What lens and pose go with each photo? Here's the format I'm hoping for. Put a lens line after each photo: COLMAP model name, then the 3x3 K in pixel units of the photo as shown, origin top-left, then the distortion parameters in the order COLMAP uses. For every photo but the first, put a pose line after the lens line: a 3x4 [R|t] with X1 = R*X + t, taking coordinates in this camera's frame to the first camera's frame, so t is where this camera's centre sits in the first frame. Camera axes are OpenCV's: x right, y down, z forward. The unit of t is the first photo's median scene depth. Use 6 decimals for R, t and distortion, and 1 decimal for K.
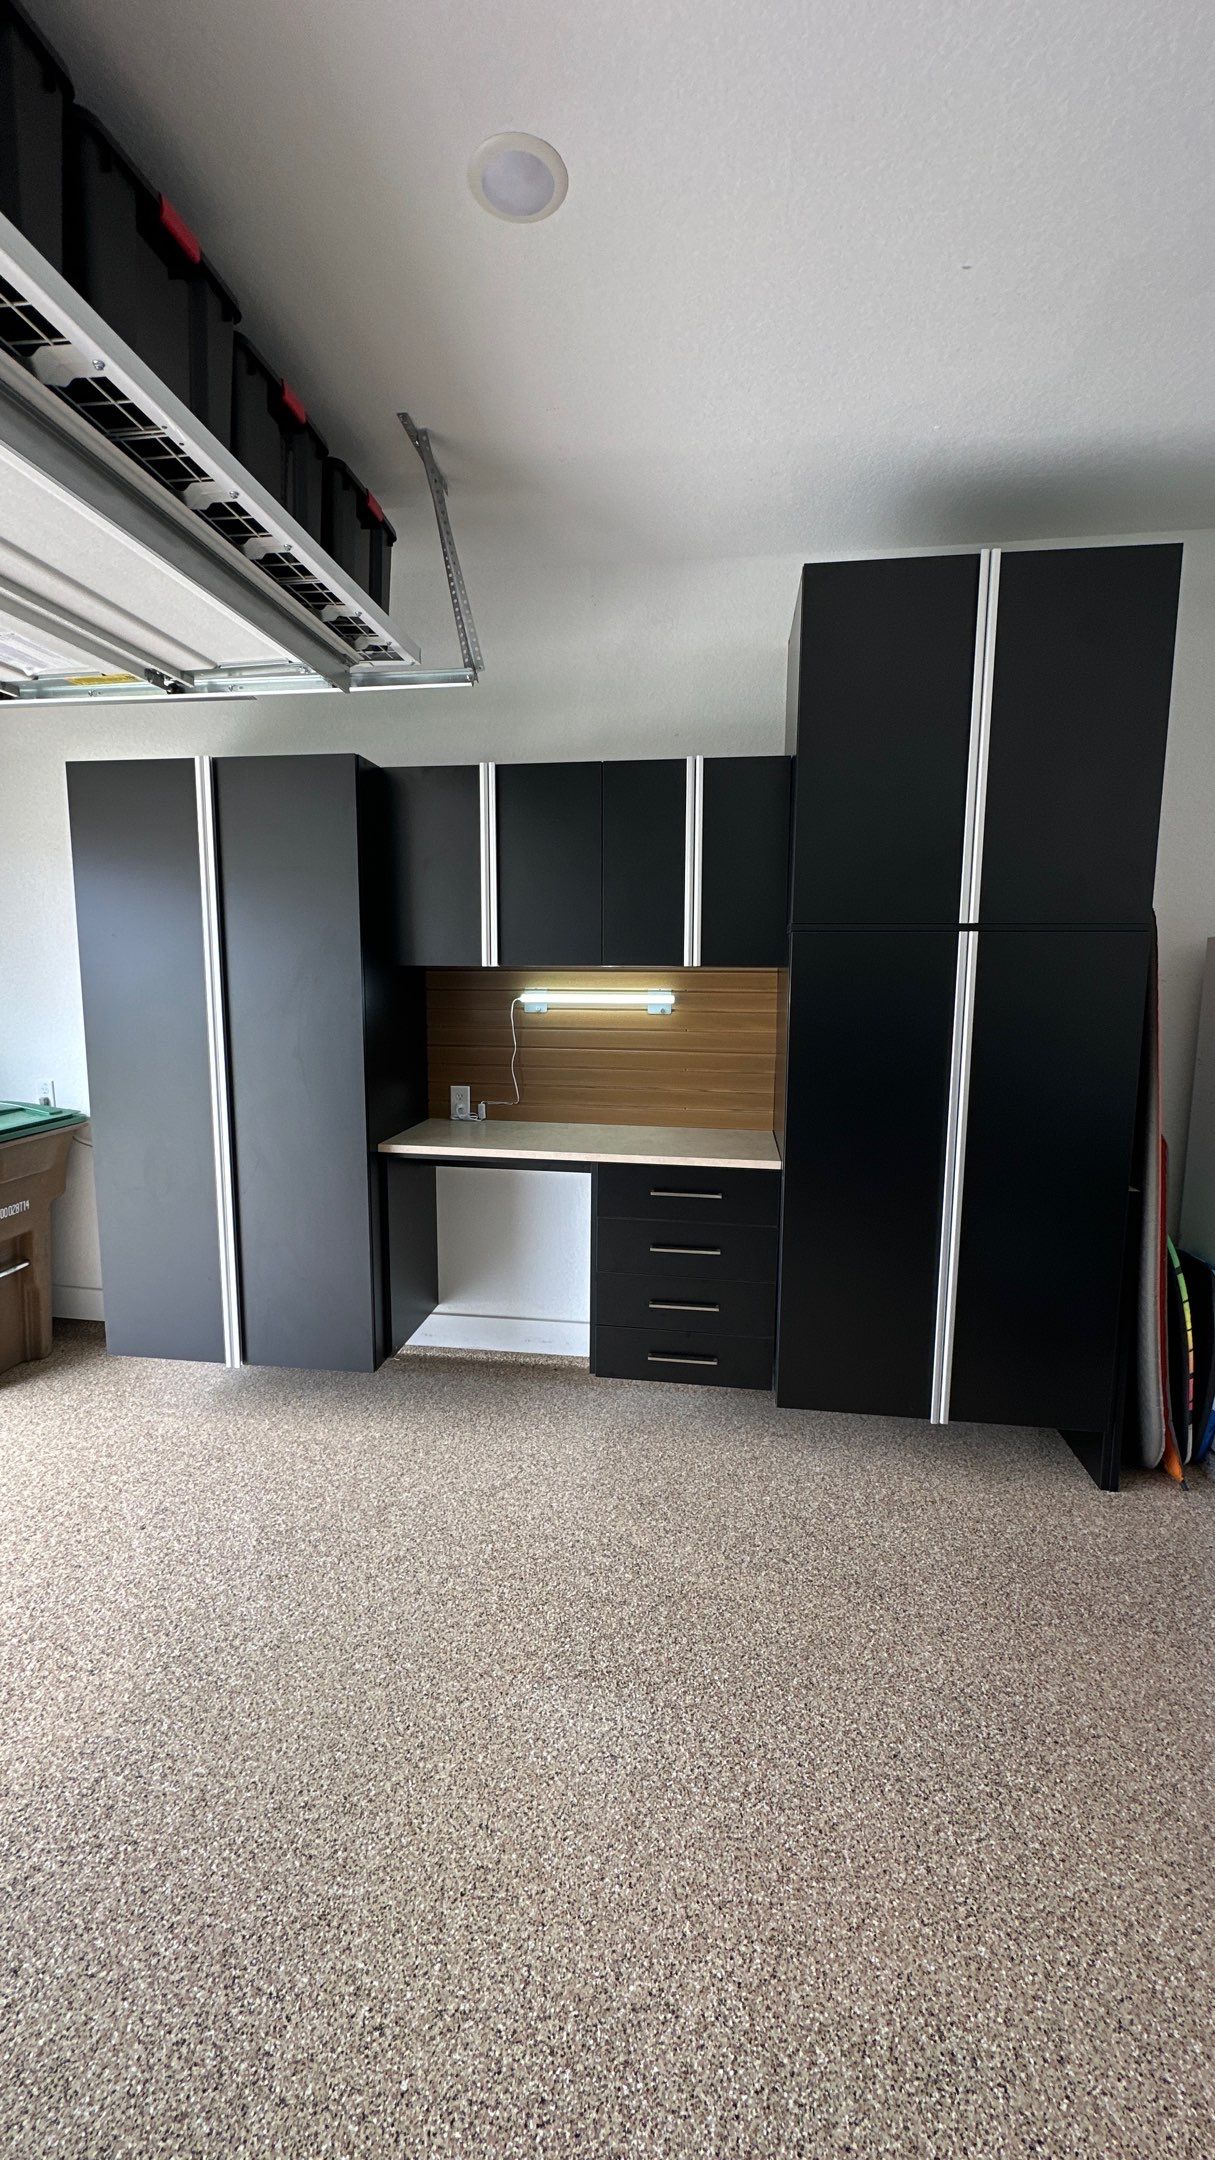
lens RADIAL K [[860.7, 0, 605.1], [0, 860.7, 1078.7], [0, 0, 1]] dist [-0.004298, 0.001370]
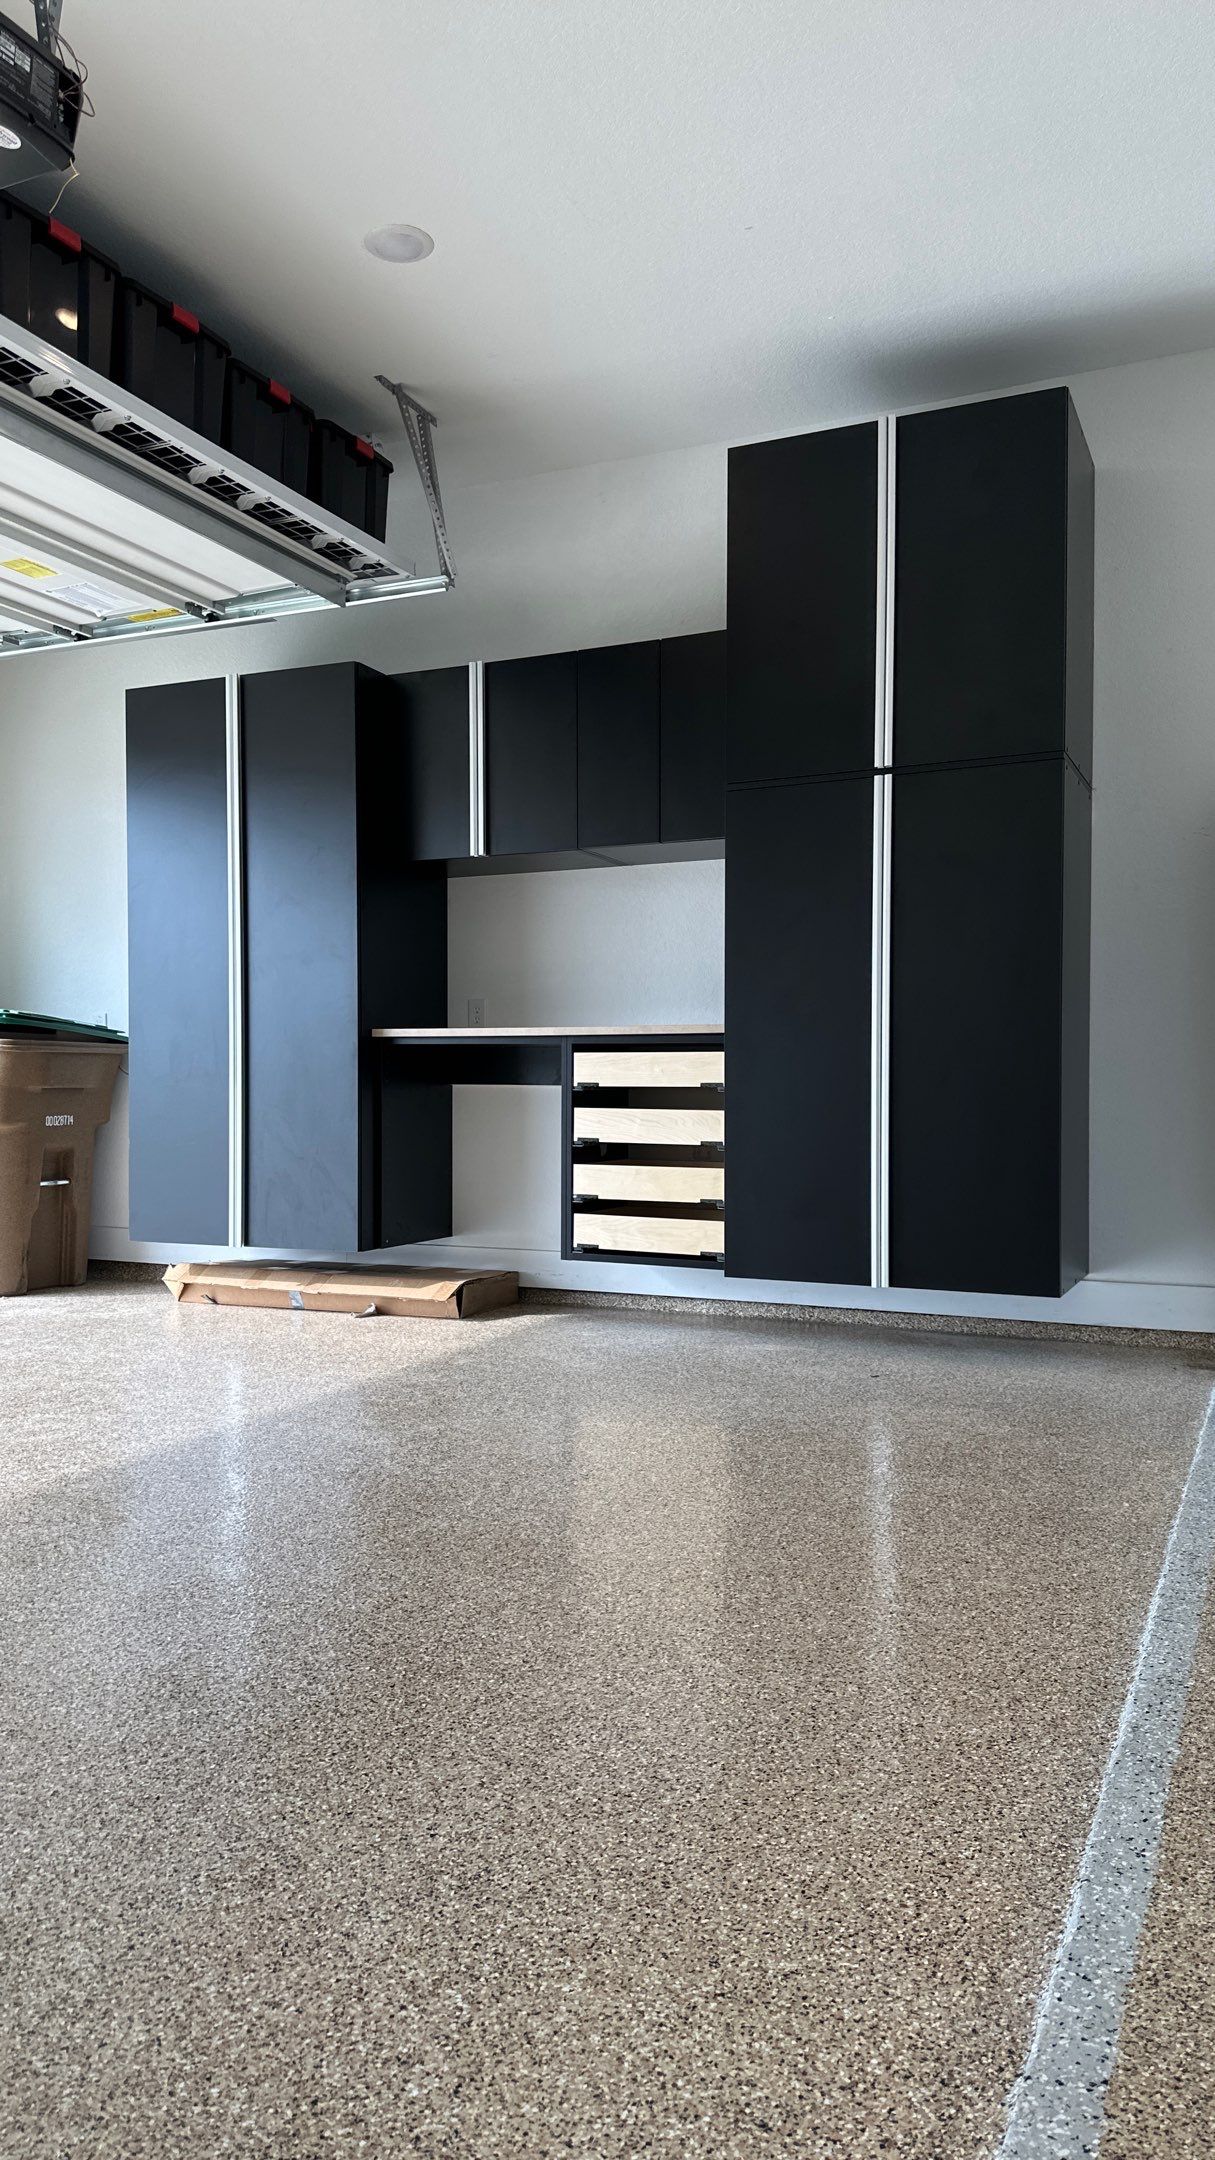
lens RADIAL K [[1522.2, 0, 593.1], [0, 1522.2, 1098.0], [0, 0, 1]] dist [0.073537, -0.082595]
pose [[0.958043, -0.002668, -0.286611, 0.575711], [-0.032159, 0.992642, -0.116737, 0.405815], [0.284813, 0.121057, 0.950908, -0.728396]]
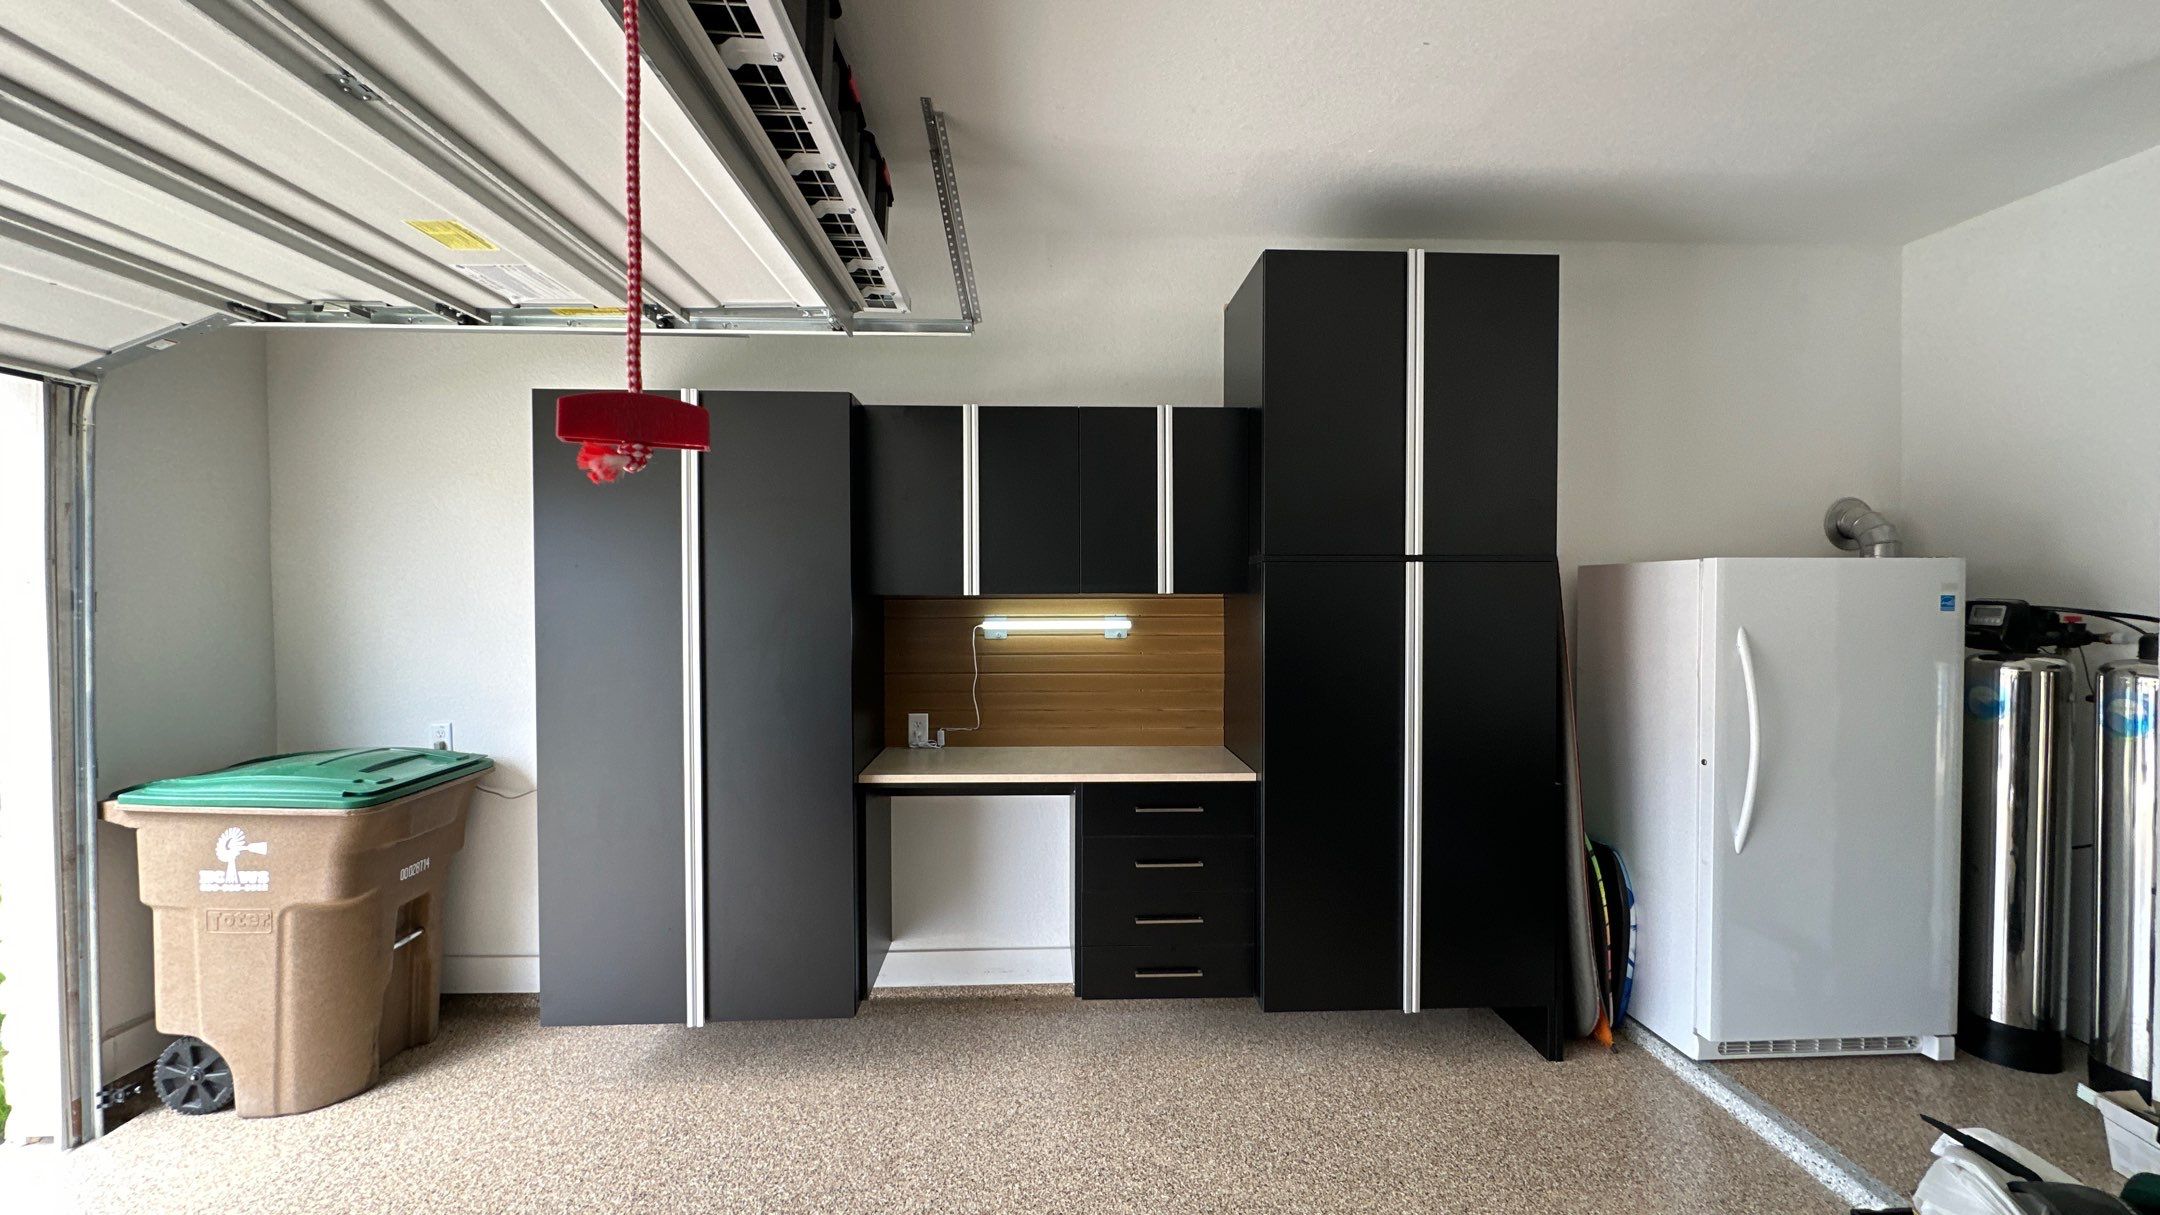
lens RADIAL K [[860.7, 0, 1079.0], [0, 860.7, 608.7], [0, 0, 1]] dist [-0.004298, 0.001370]
pose [[0.982691, -0.010781, 0.184936, -0.218994], [0.031080, 0.993750, -0.107217, 0.000281], [-0.182625, 0.111109, 0.976884, -0.033743]]
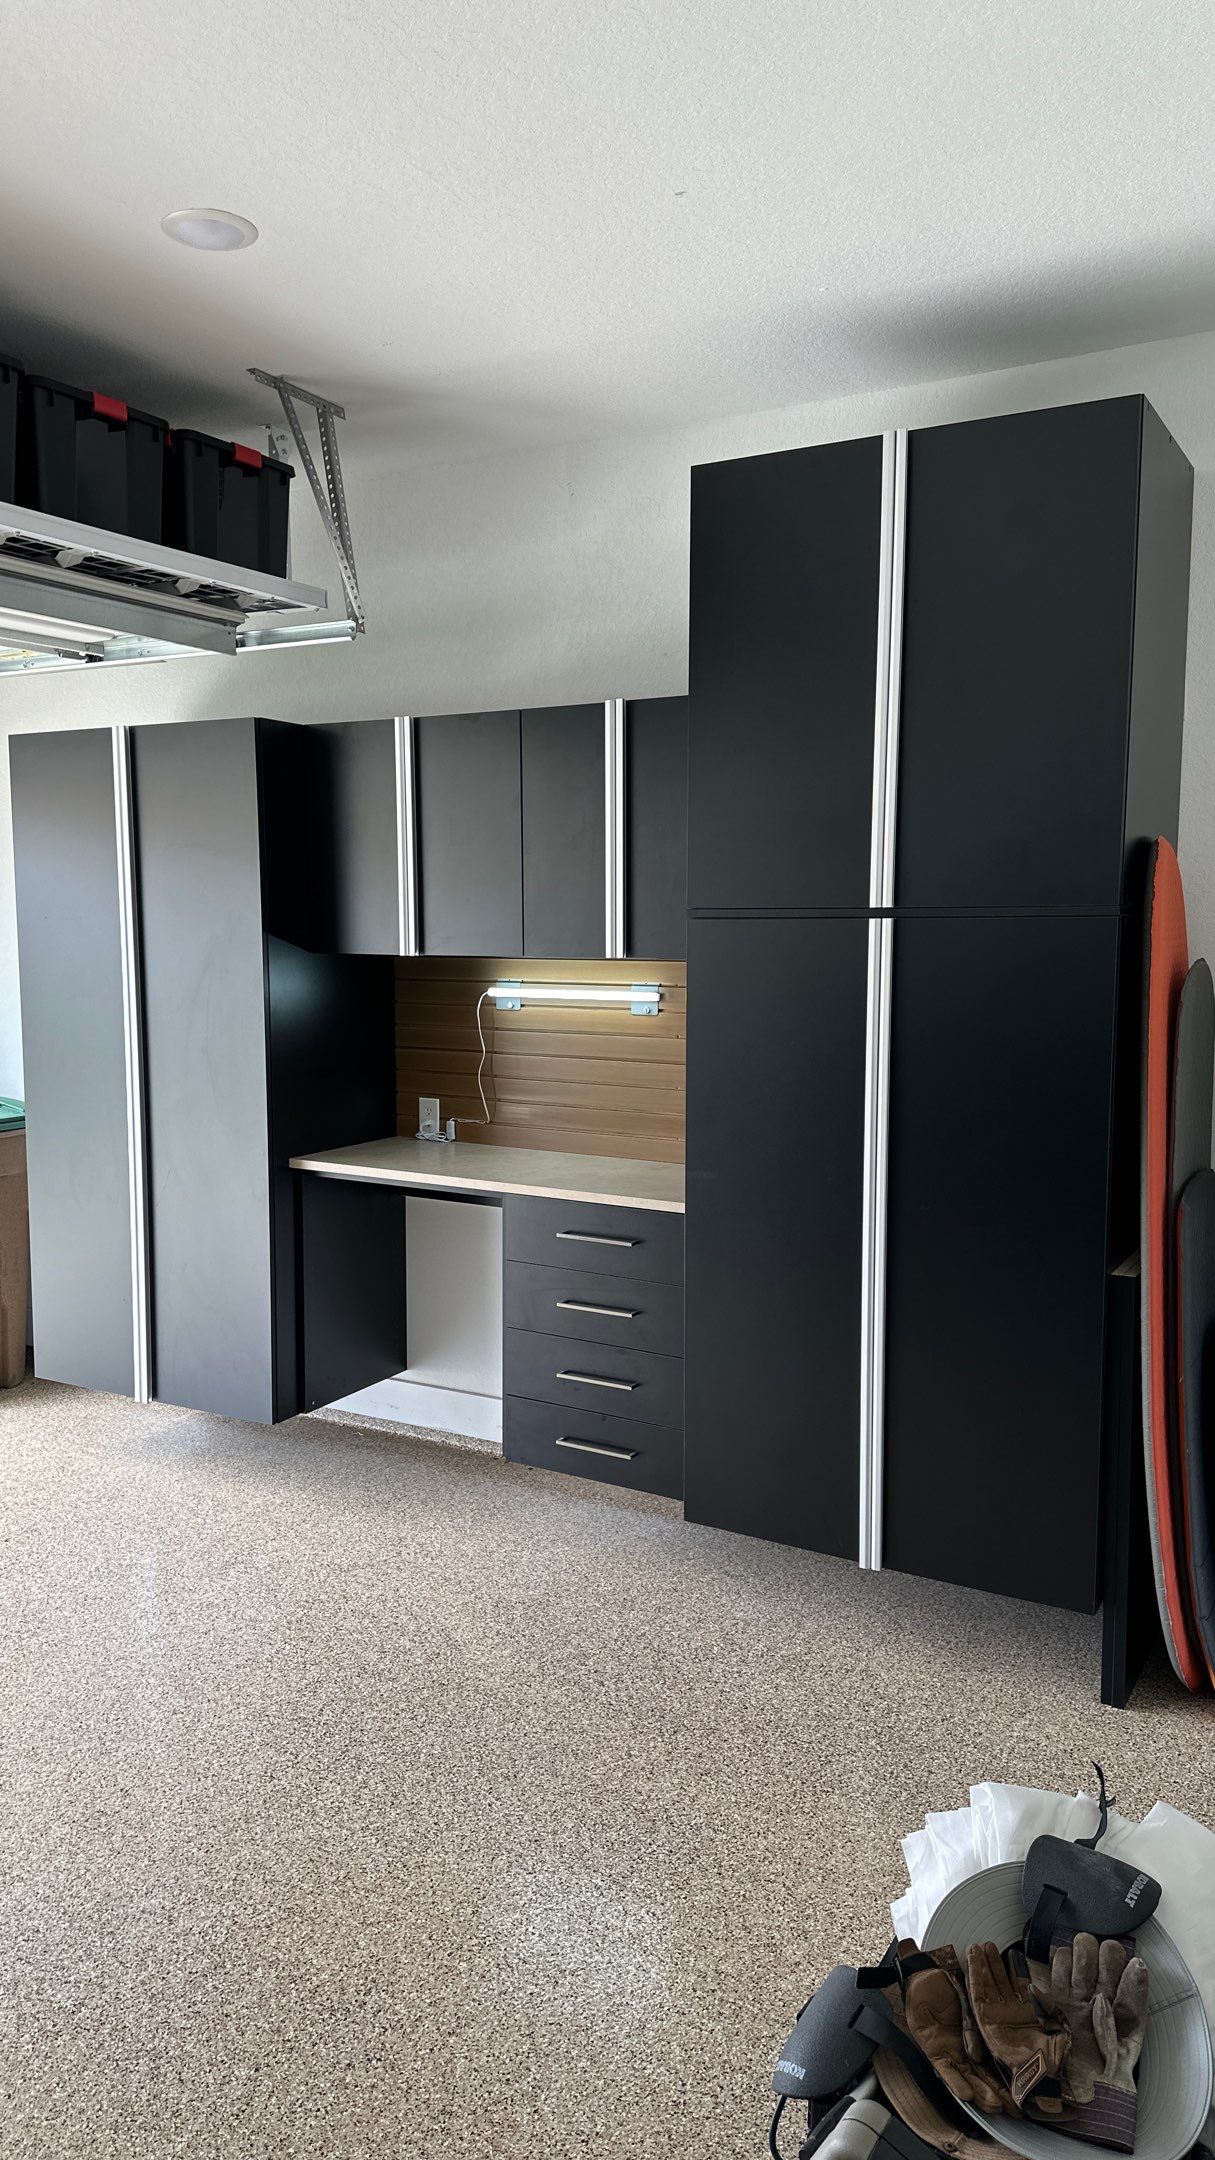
lens RADIAL K [[1522.2, 0, 599.5], [0, 1522.2, 1081.4], [0, 0, 1]] dist [0.073537, -0.082595]
pose [[0.927878, 0.036021, -0.371140, 0.661623], [-0.042449, 0.999057, -0.009164, -0.001122], [0.370460, 0.024258, 0.928532, -0.345761]]
